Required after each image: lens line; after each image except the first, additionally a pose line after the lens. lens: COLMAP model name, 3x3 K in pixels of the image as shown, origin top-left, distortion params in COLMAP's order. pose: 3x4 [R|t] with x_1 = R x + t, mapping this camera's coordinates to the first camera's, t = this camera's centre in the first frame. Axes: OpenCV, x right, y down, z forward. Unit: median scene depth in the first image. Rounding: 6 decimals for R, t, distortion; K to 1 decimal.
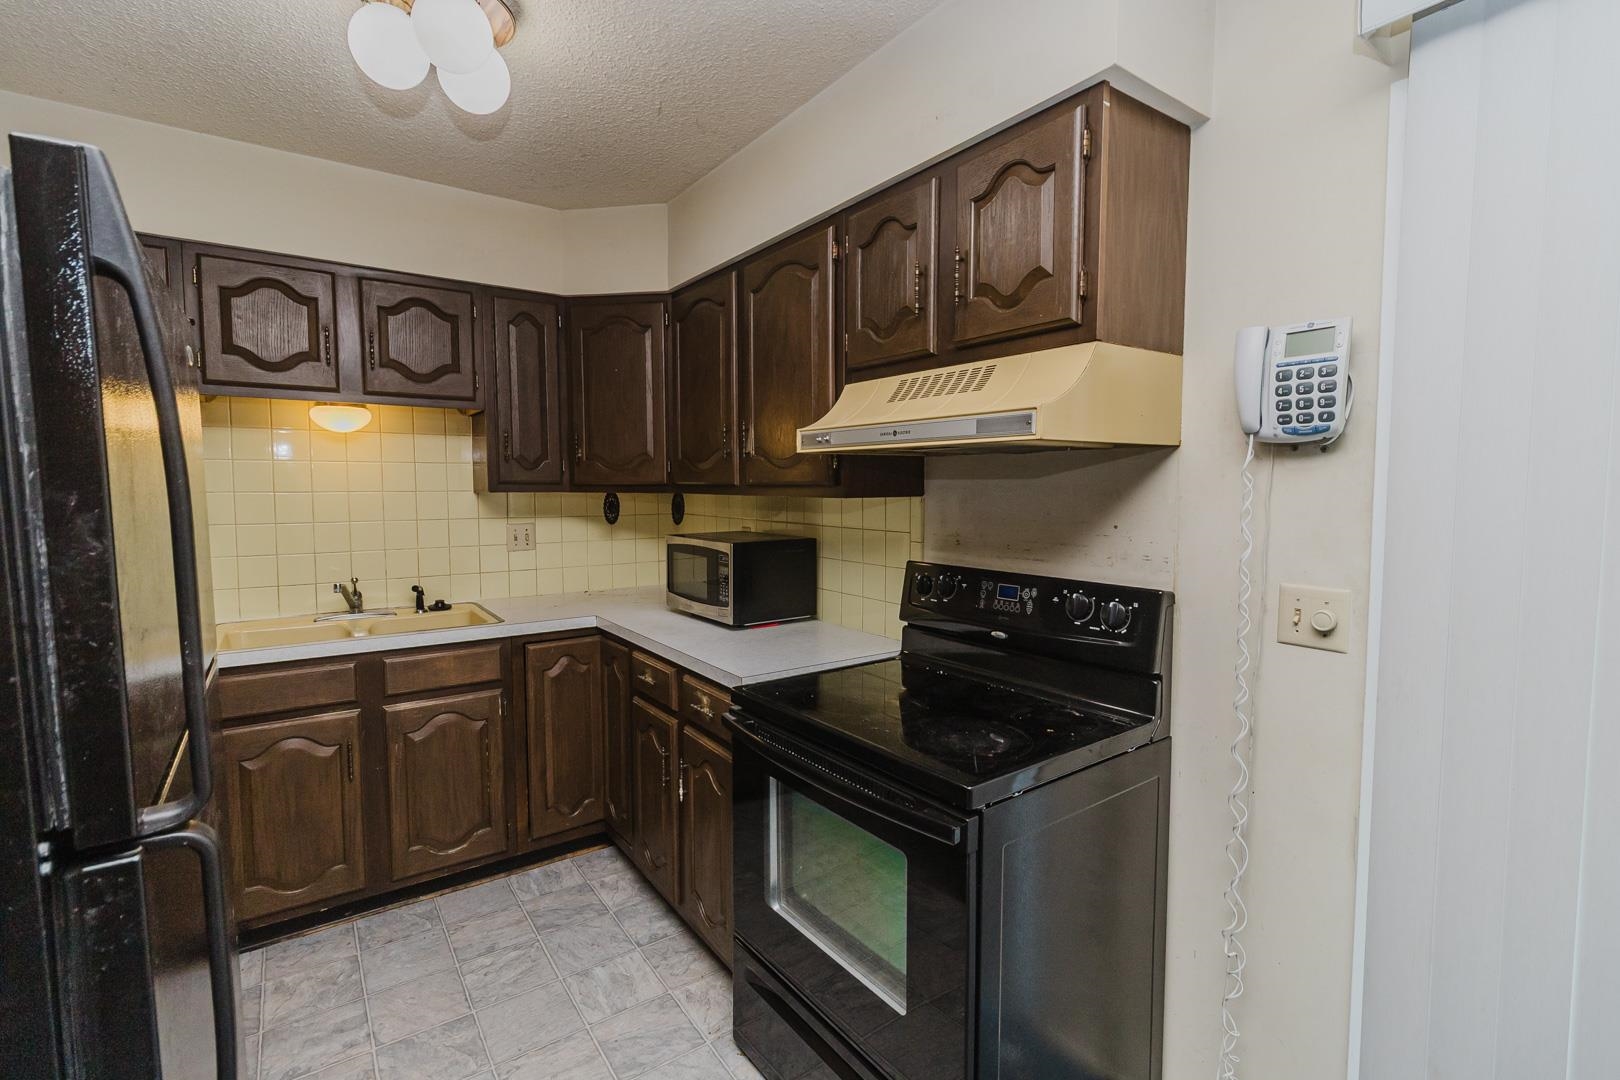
lens RADIAL K [[739.2, 0, 806.6], [0, 739.2, 529.3], [0, 0, 1]] dist [0.000194, -0.000312]
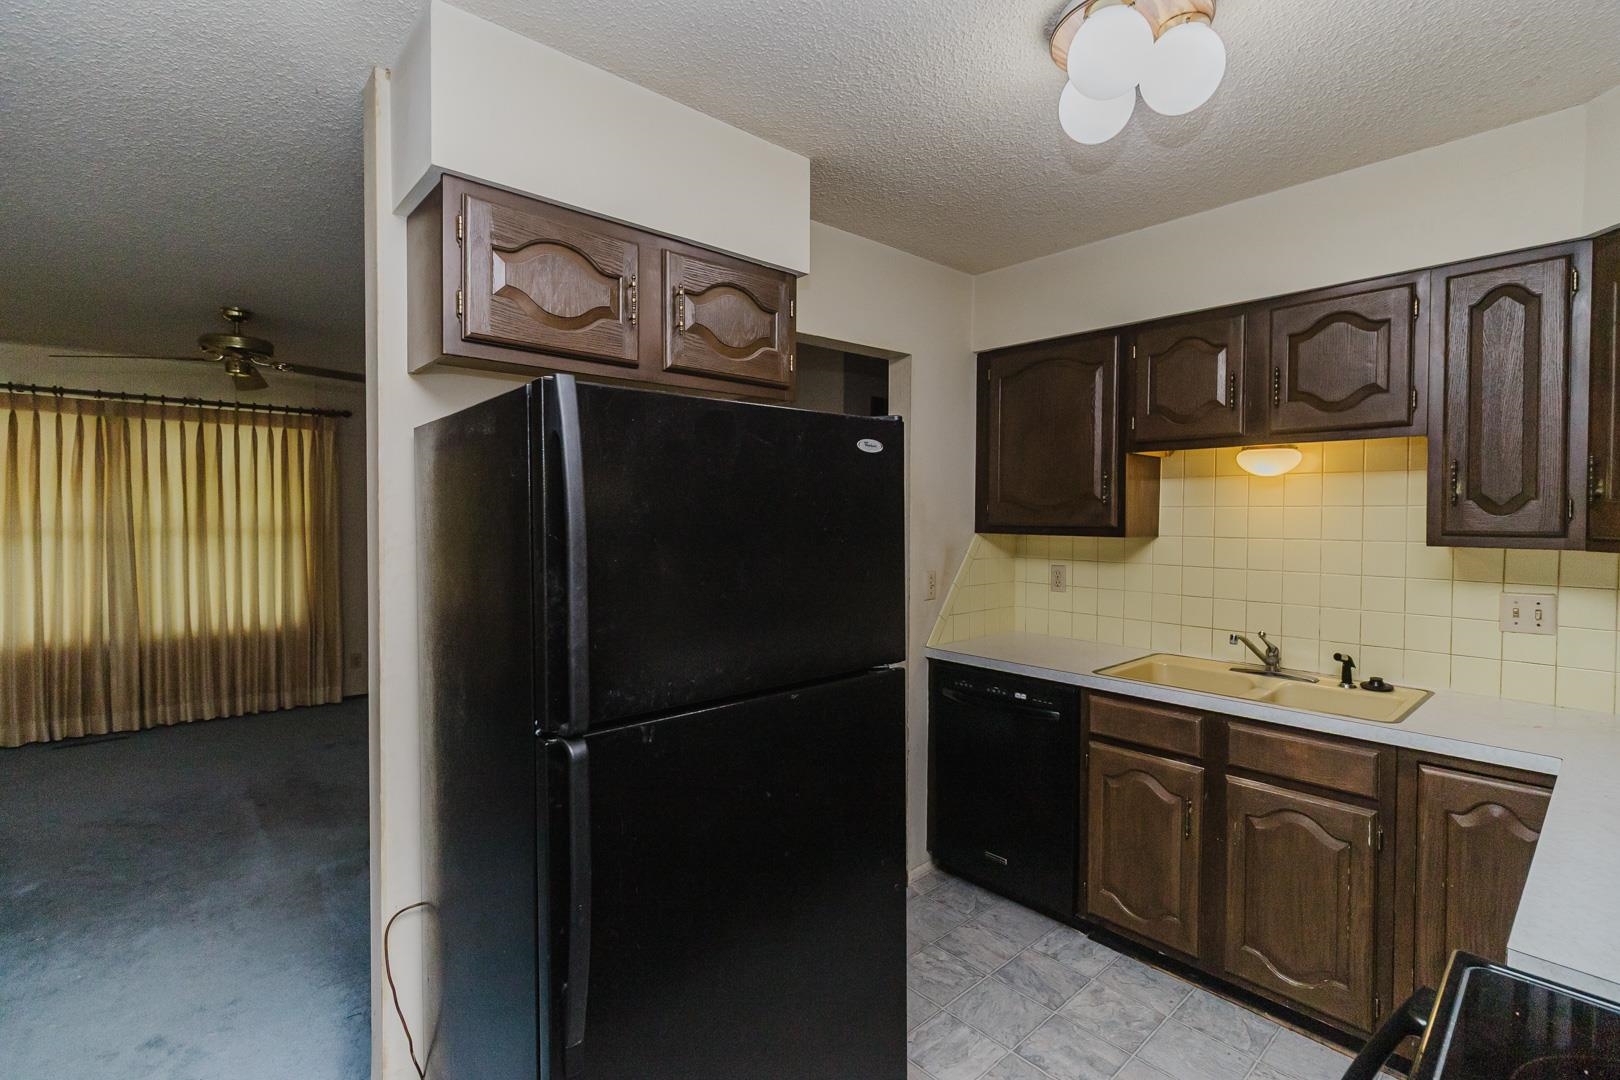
lens RADIAL K [[739.2, 0, 822.9], [0, 739.2, 531.6], [0, 0, 1]] dist [0.000194, -0.000312]
pose [[0.126064, 0.024044, -0.991731, 0.251518], [-0.065928, 0.997699, 0.015808, -0.040524], [0.989829, 0.063390, 0.127359, 0.347746]]
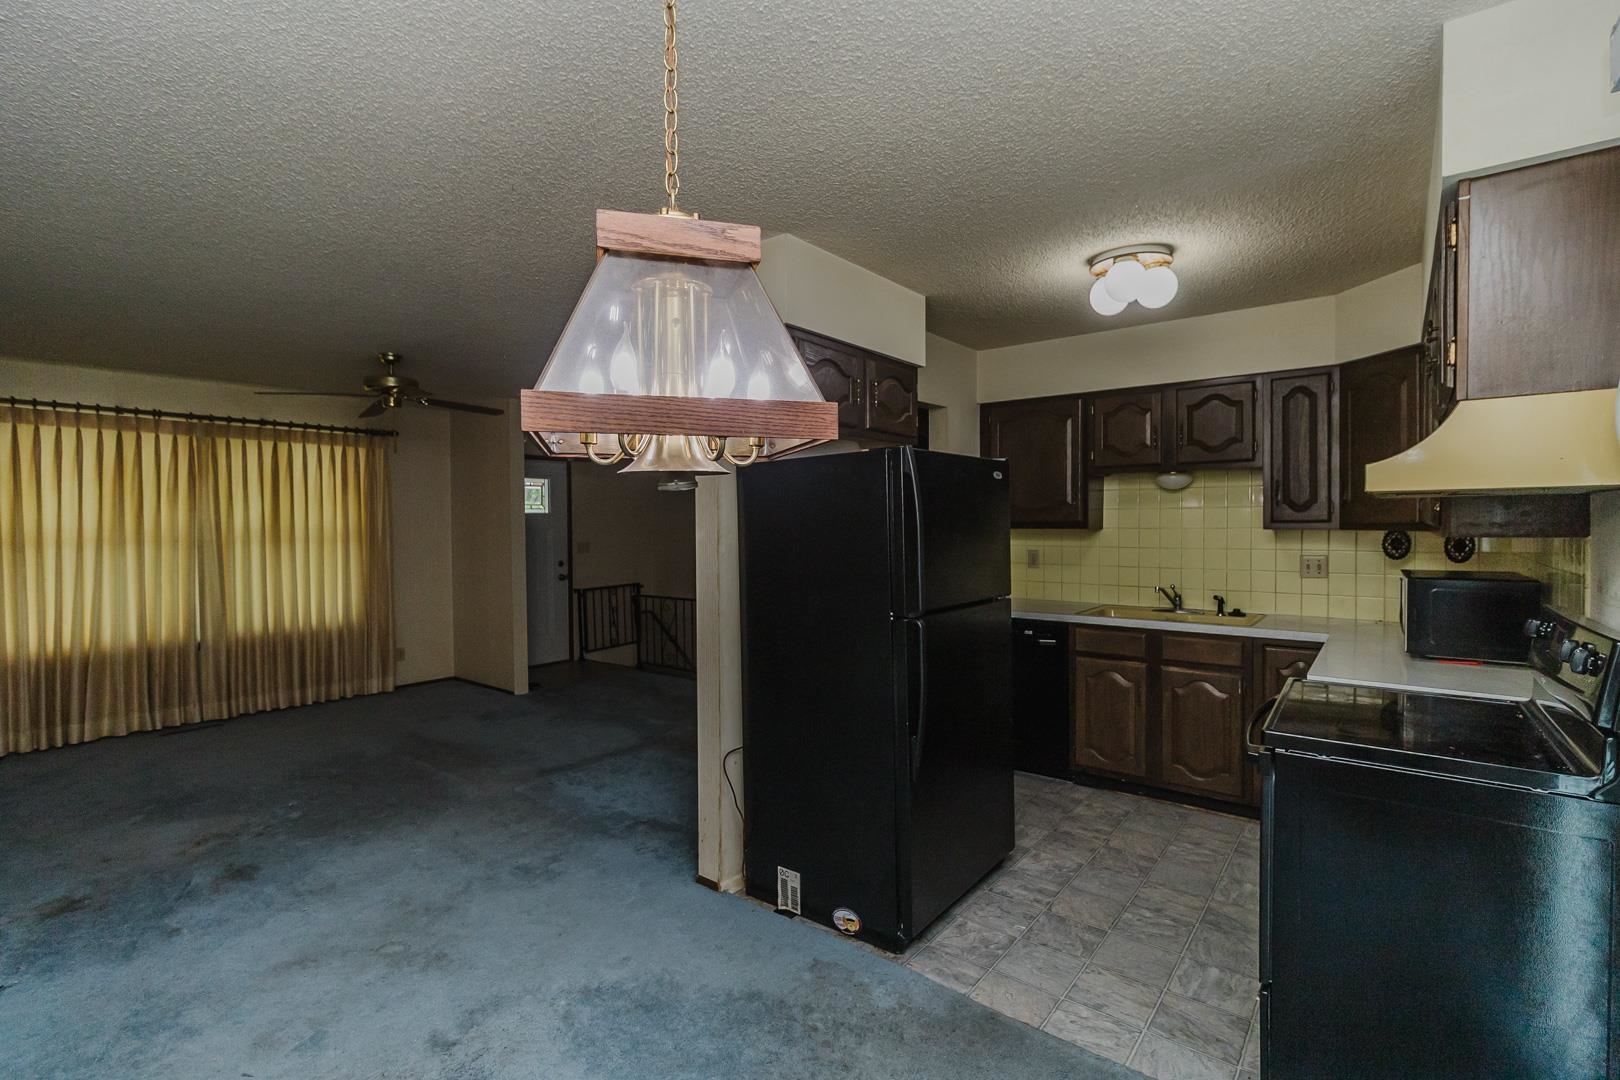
lens RADIAL K [[739.2, 0, 820.4], [0, 739.2, 534.0], [0, 0, 1]] dist [0.000194, -0.000312]
pose [[0.292196, 0.014780, -0.956244, 0.663017], [-0.052593, 0.998616, -0.000636, 0.000868], [0.954911, 0.050477, 0.292569, -0.145417]]
